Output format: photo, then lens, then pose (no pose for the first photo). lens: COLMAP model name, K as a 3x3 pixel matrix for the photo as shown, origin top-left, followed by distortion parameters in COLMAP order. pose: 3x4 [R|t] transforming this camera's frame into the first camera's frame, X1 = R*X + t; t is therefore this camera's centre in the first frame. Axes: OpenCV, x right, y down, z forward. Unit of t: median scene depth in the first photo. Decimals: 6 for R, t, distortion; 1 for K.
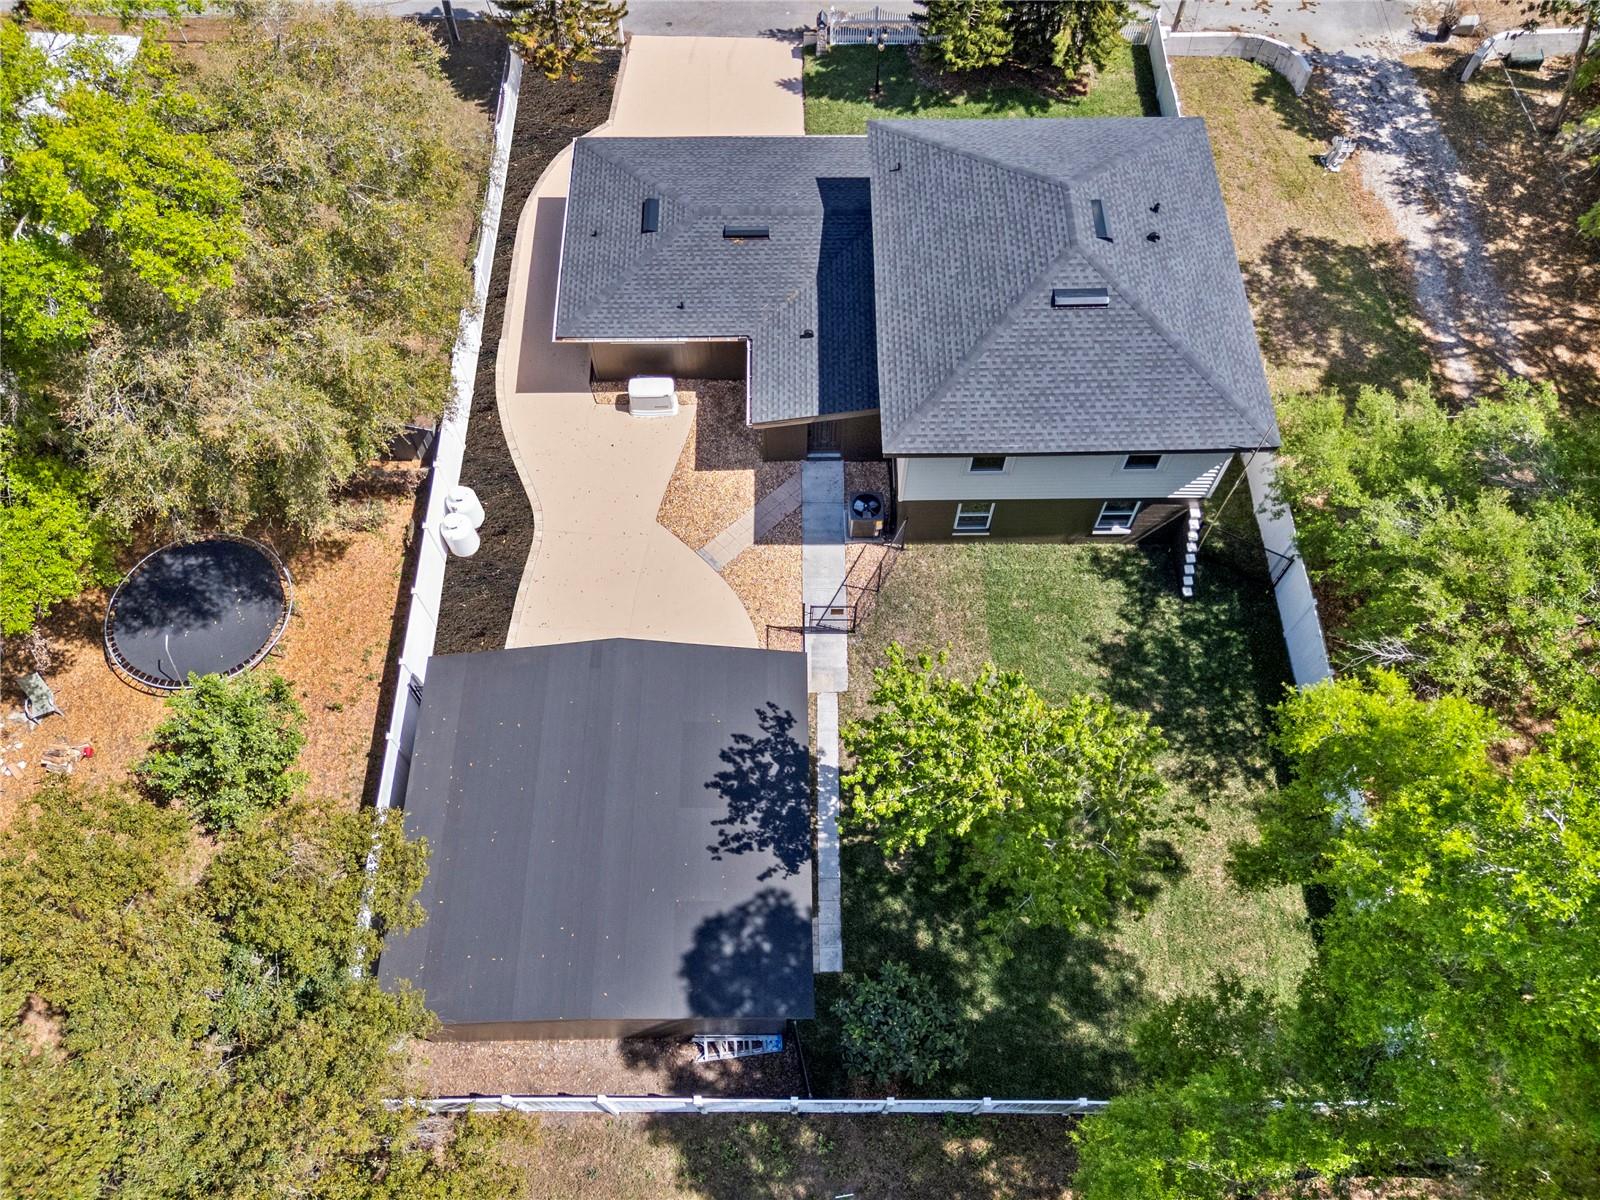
lens RADIAL K [[1177.3, 0, 800.0], [0, 1177.3, 600.0], [0, 0, 1]] dist [0.035372, 0.001054]
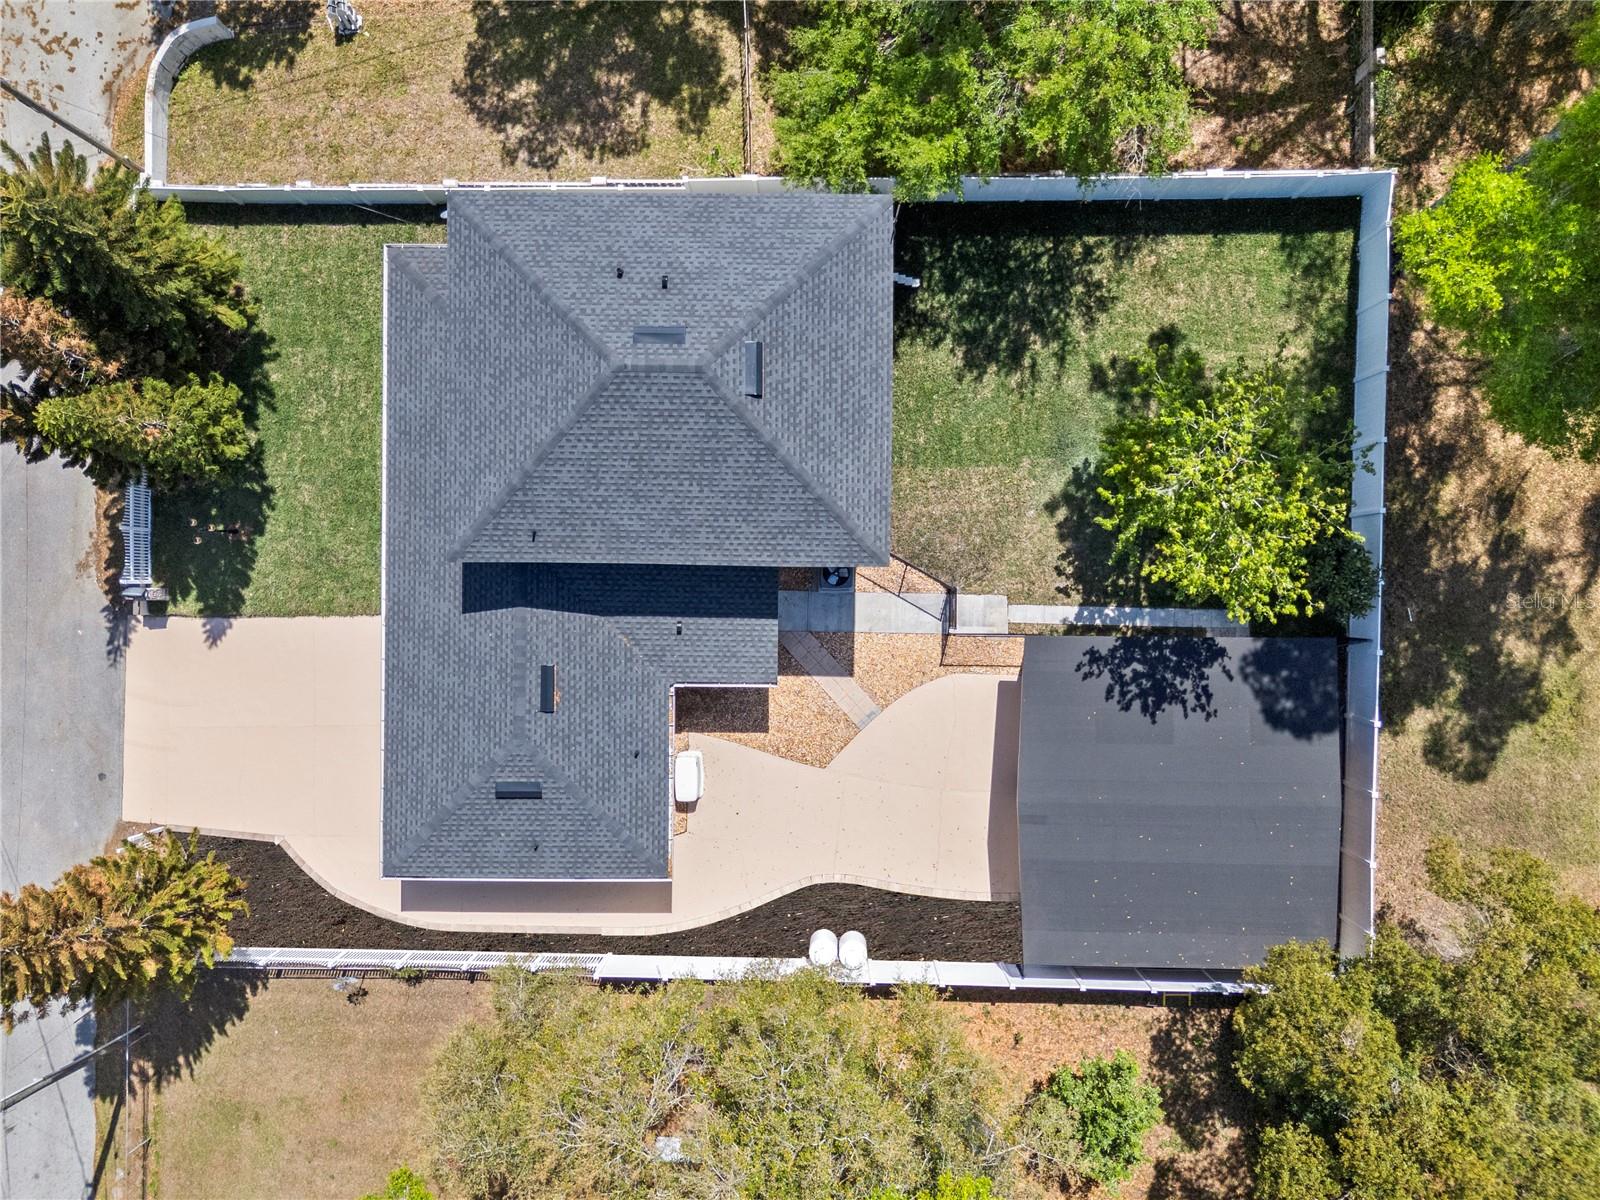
lens RADIAL K [[1167.6, 0, 800.0], [0, 1167.6, 600.0], [0, 0, 1]] dist [0.047121, -0.009858]
pose [[0.019401, -0.999711, -0.014182, 0.048072], [0.894831, 0.011035, 0.446268, -0.599830], [-0.445983, -0.021349, 0.894787, 0.070264]]
